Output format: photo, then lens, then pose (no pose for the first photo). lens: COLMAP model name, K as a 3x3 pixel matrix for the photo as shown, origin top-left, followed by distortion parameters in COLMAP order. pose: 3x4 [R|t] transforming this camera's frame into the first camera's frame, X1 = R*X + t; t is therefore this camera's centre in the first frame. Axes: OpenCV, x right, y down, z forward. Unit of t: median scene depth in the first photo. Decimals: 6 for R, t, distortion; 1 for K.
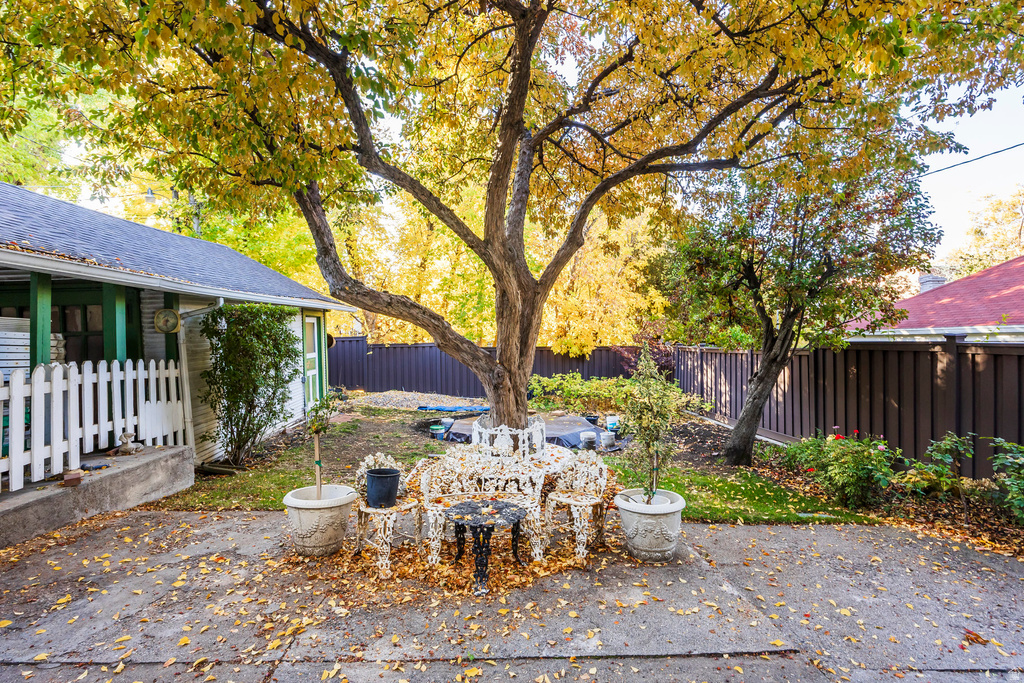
lens RADIAL K [[456.7, 0, 512.1], [0, 456.7, 338.1], [0, 0, 1]] dist [-0.008098, 0.000060]
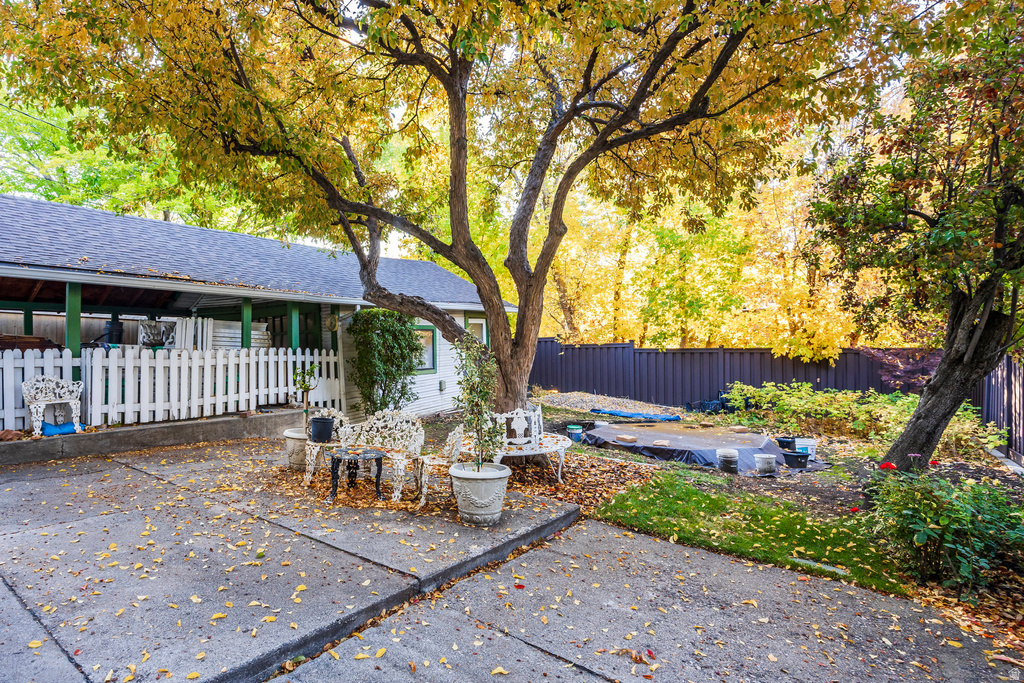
lens RADIAL K [[537.4, 0, 511.3], [0, 537.4, 344.7], [0, 0, 1]] dist [-0.001631, -0.000242]
pose [[0.780406, -0.002751, -0.625267, 0.810618], [0.000906, 0.999994, -0.003268, 0.040172], [0.625273, 0.001984, 0.780404, 0.026148]]
